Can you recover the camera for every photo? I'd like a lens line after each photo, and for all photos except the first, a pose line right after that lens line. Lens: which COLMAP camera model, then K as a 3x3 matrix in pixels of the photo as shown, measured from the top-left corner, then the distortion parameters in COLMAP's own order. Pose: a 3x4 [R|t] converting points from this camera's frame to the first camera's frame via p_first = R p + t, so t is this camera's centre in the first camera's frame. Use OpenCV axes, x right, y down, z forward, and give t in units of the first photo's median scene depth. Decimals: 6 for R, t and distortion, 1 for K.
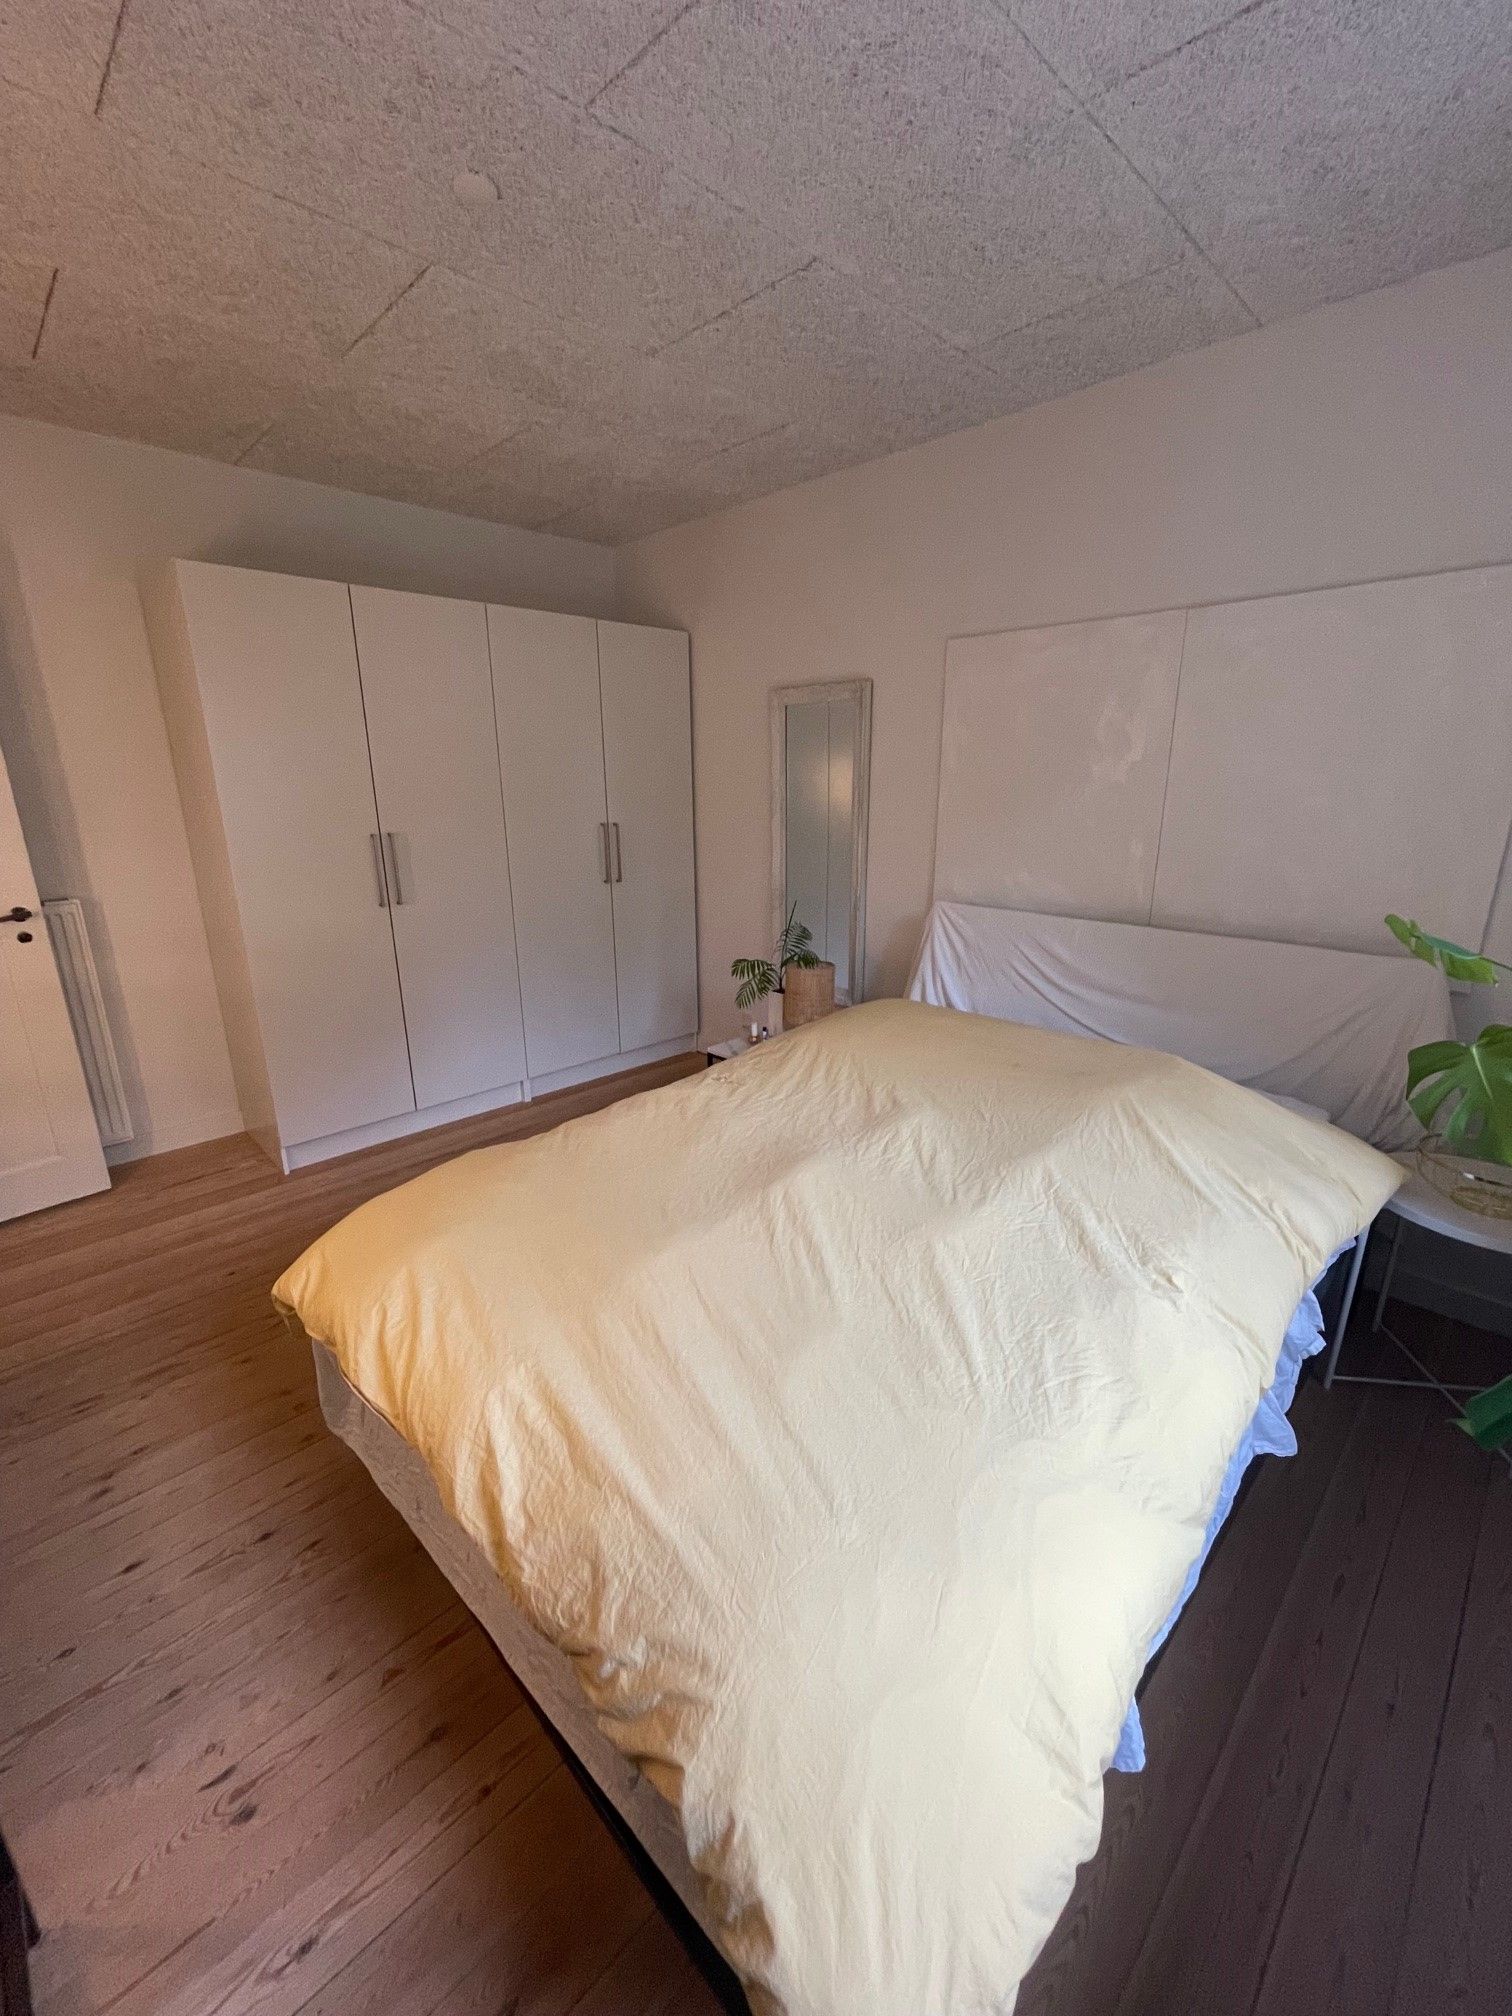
lens RADIAL K [[813.1, 0, 759.7], [0, 813.1, 1011.0], [0, 0, 1]] dist [-0.002286, 0.000491]
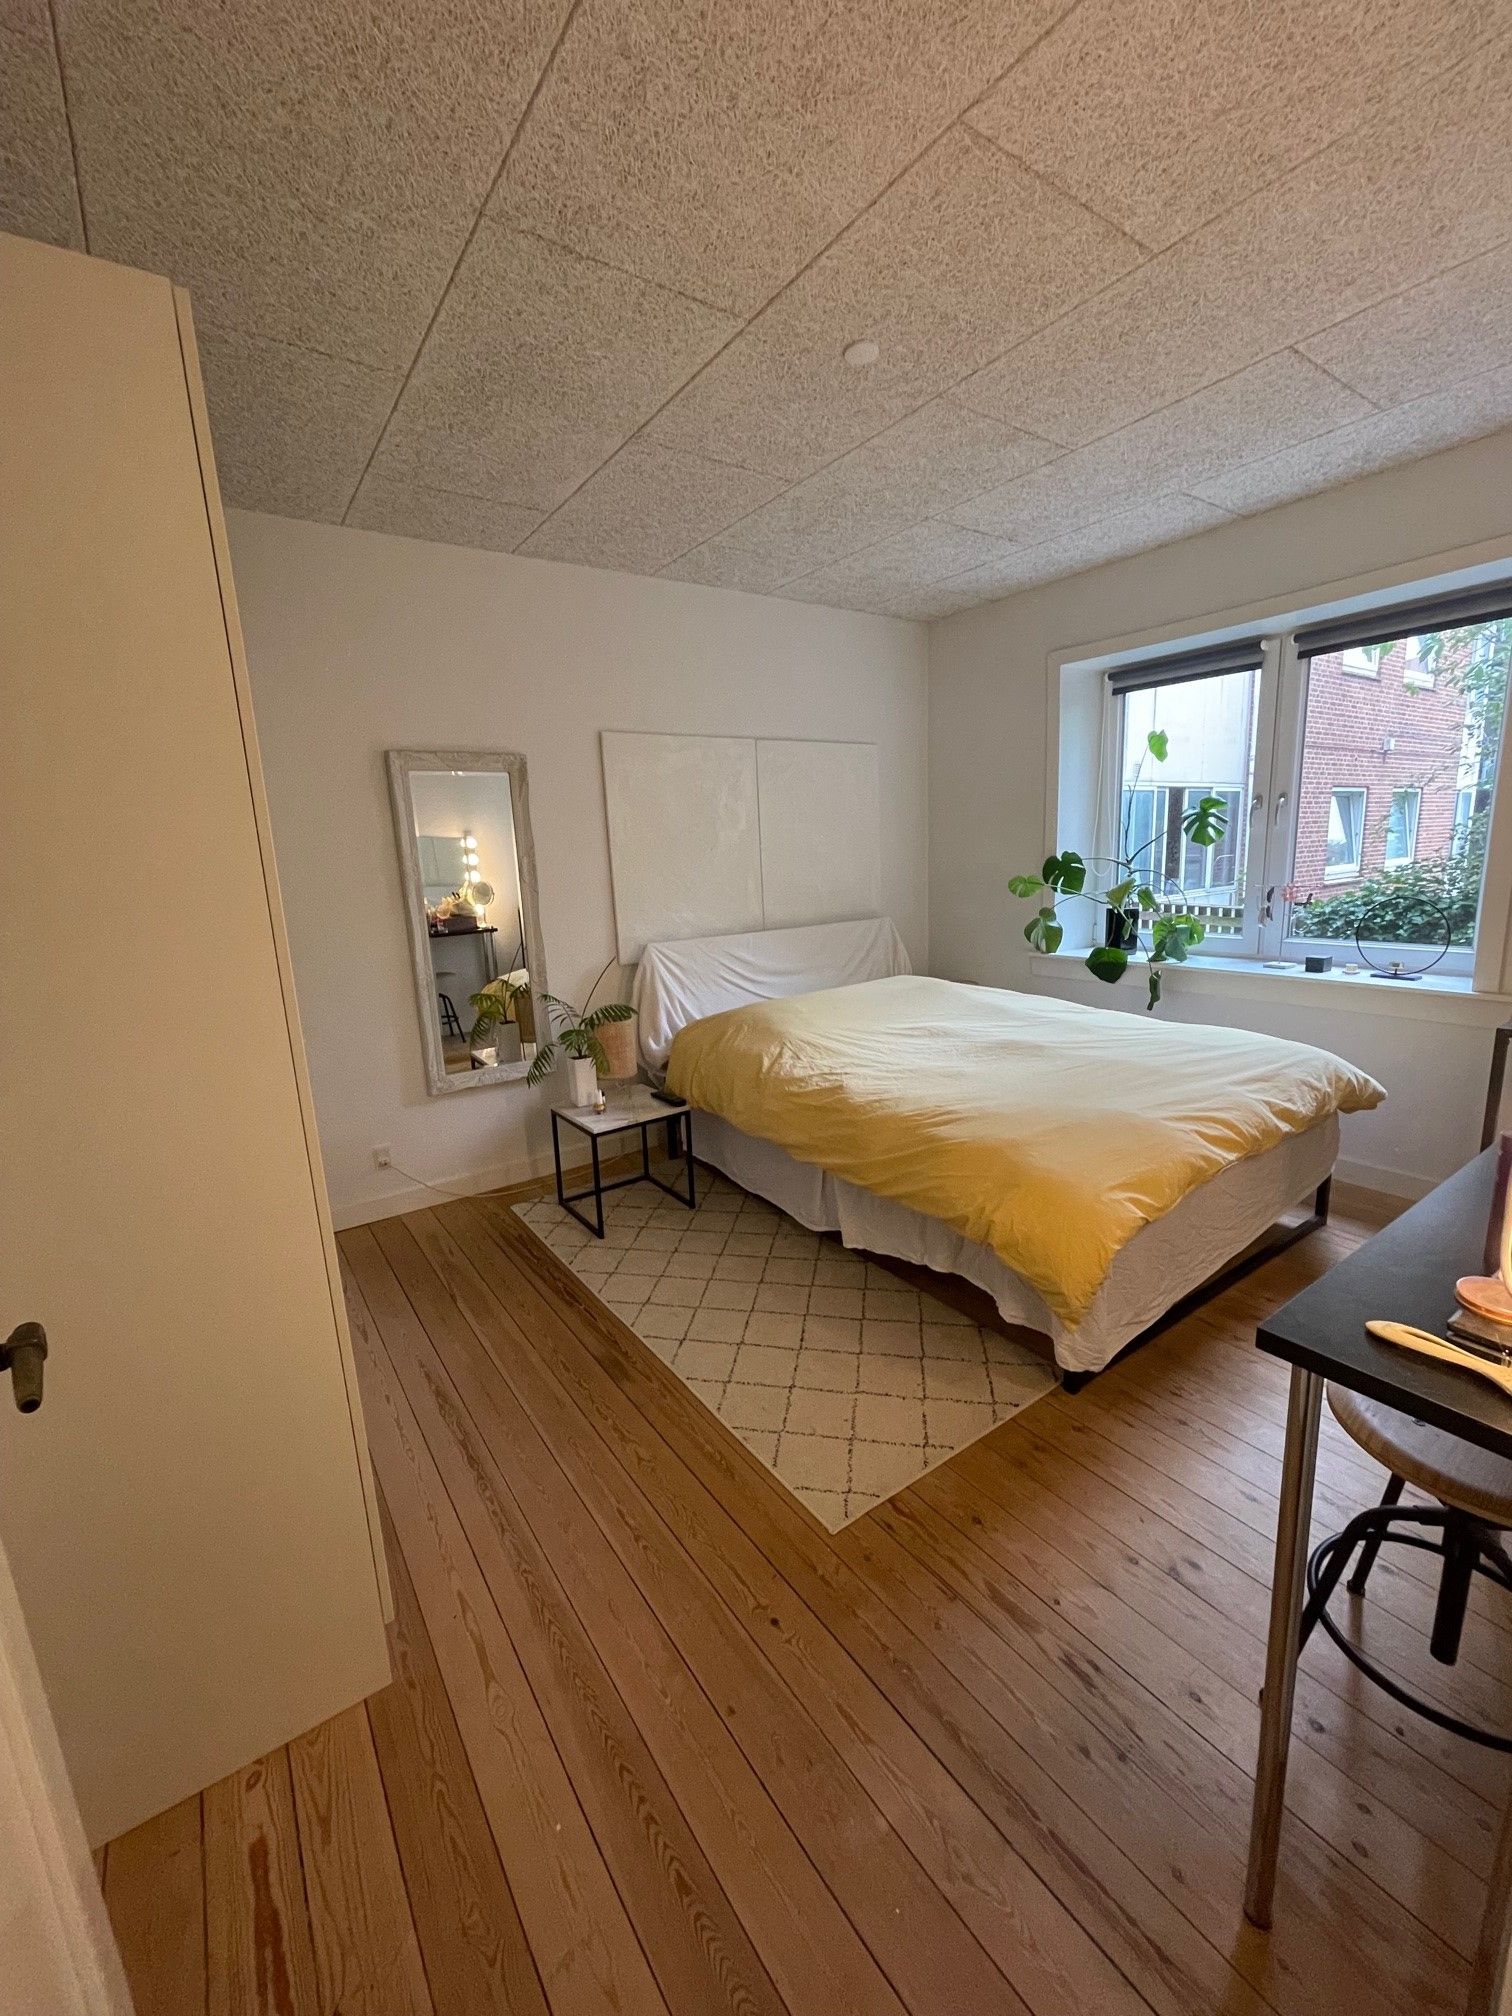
lens RADIAL K [[813.1, 0, 759.7], [0, 813.1, 1011.0], [0, 0, 1]] dist [-0.002286, 0.000491]
pose [[0.165294, -0.193170, 0.967142, -1.112127], [0.319412, 0.938263, 0.132811, -0.177591], [-0.933088, 0.286964, 0.216790, 0.732491]]
